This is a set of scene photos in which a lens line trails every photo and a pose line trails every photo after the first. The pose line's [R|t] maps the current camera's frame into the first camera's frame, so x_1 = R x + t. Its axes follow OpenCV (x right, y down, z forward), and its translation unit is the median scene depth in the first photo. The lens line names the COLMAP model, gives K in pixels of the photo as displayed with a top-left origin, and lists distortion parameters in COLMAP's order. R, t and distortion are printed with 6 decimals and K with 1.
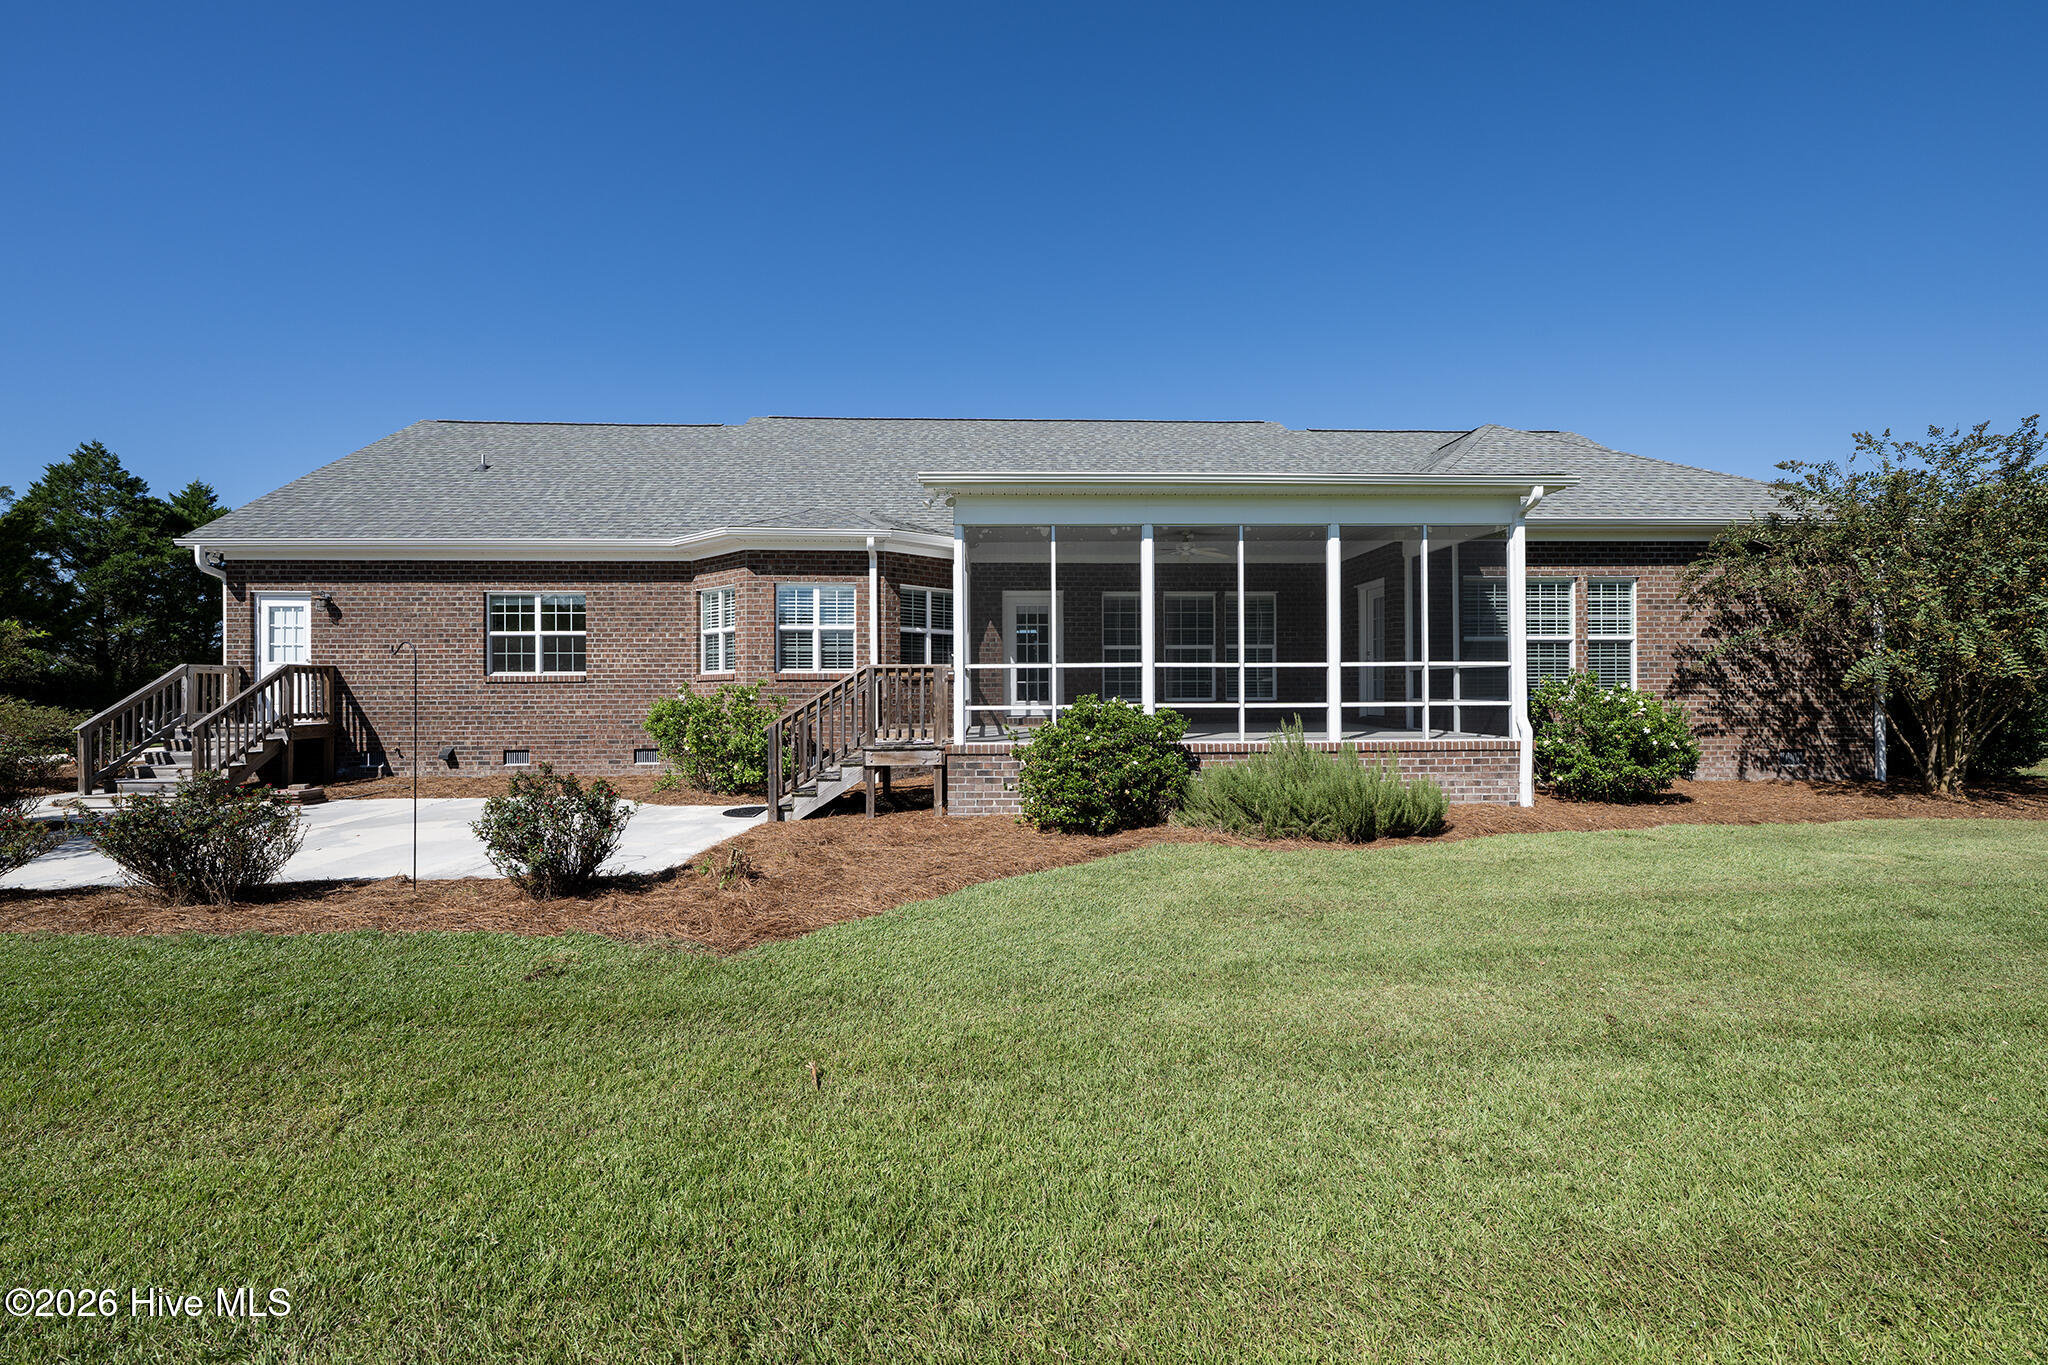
lens RADIAL K [[813.8, 0, 1018.8], [0, 813.8, 687.8], [0, 0, 1]] dist [-0.000757, 0.000006]
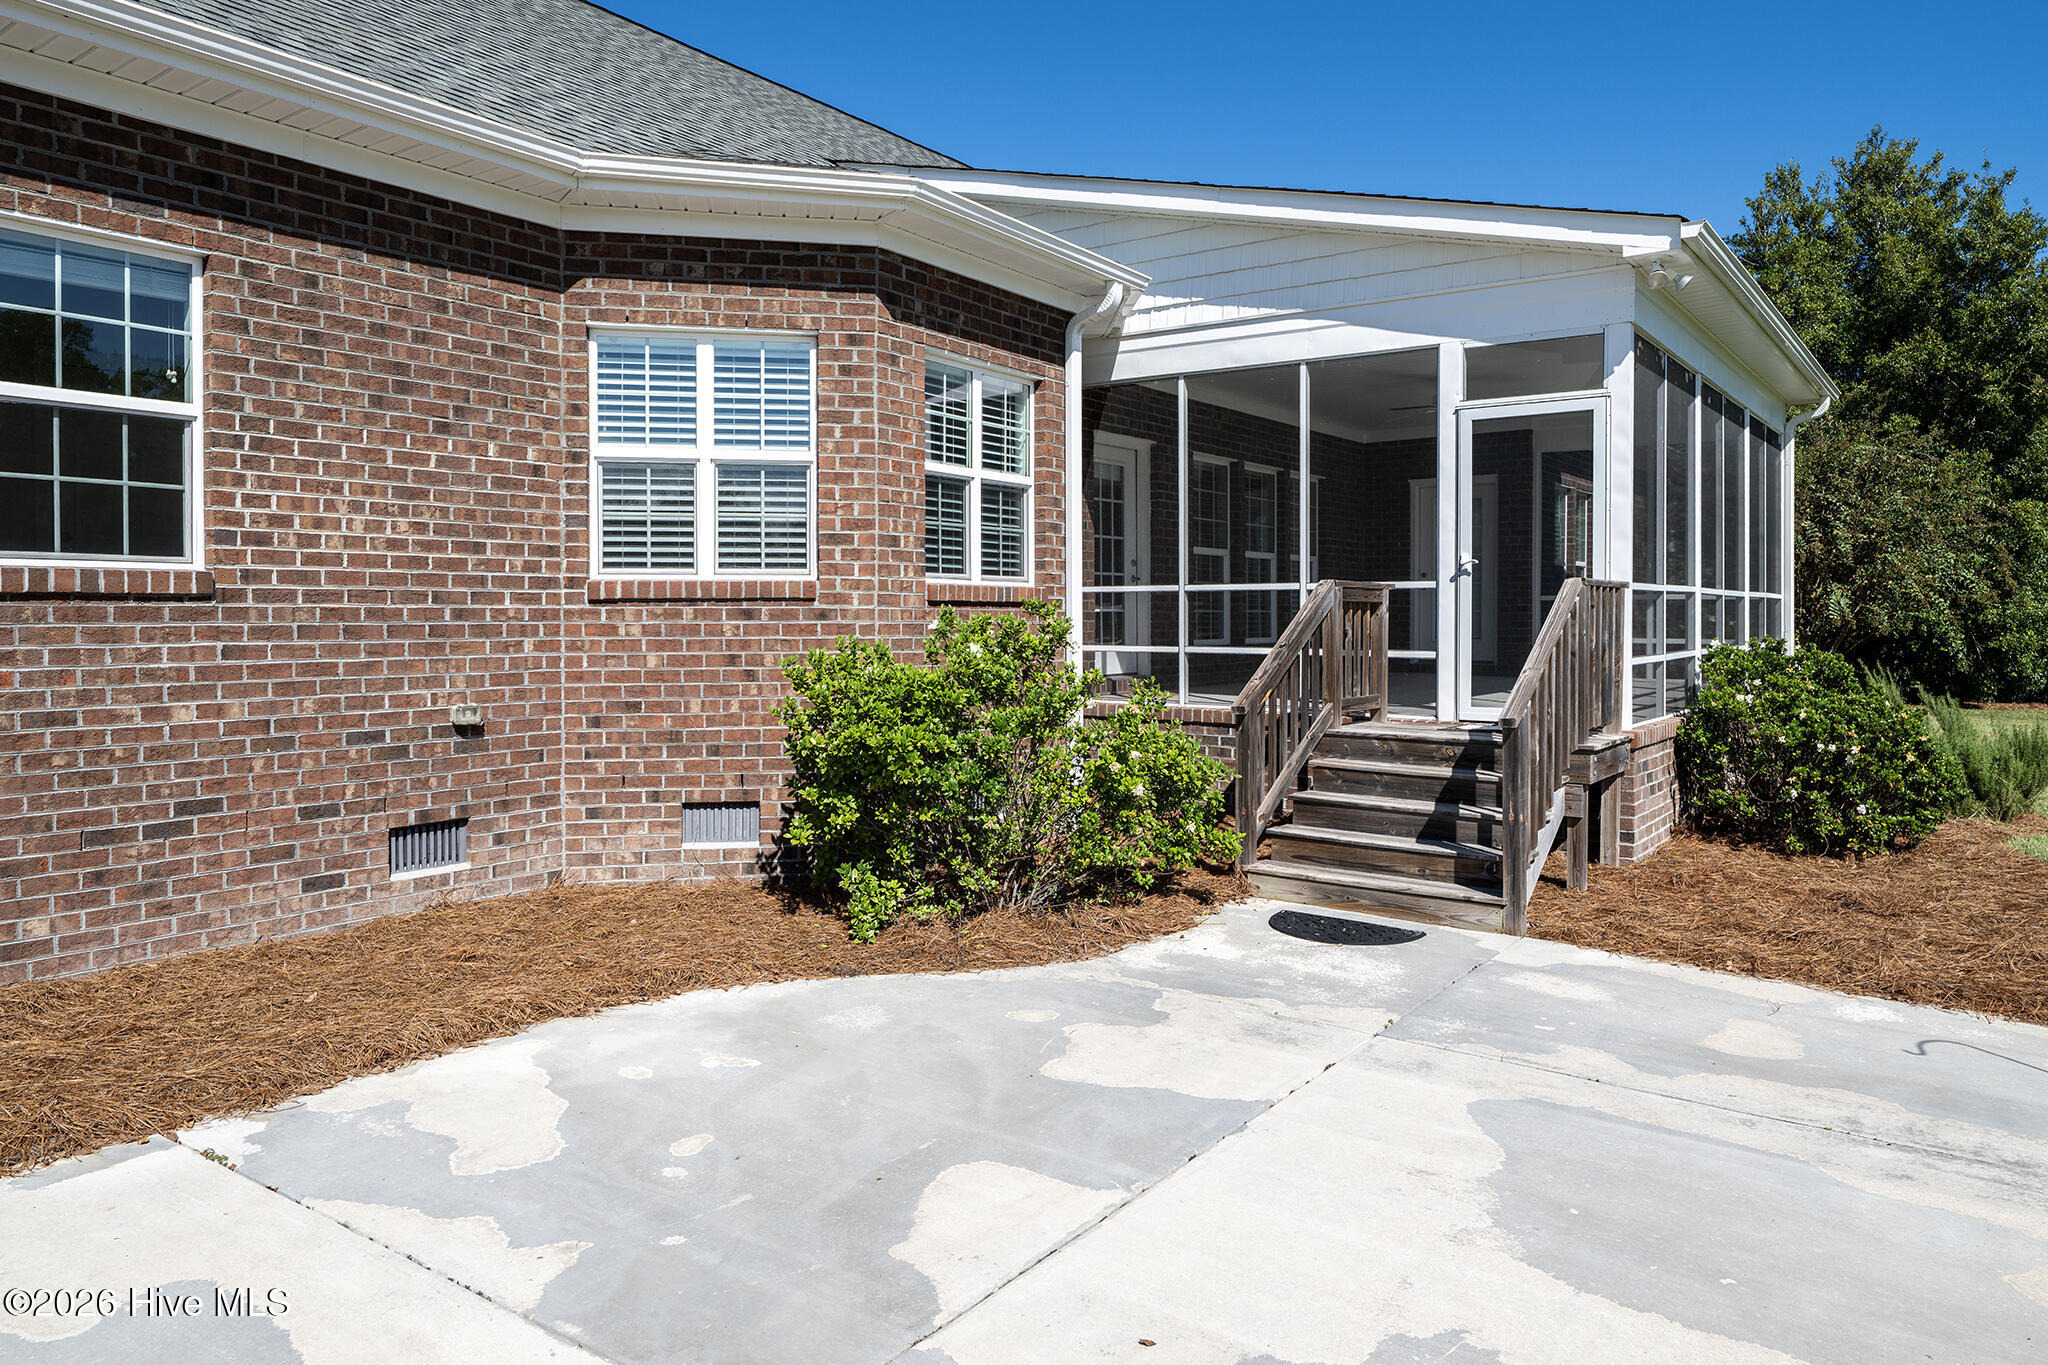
lens RADIAL K [[1344.6, 0, 1036.3], [0, 1344.6, 636.2], [0, 0, 1]] dist [-0.003045, -0.000723]
pose [[0.618561, -0.006825, 0.785707, -0.728632], [-0.006269, 0.999888, 0.013621, -0.001859], [-0.785712, -0.013351, 0.618449, 0.532796]]
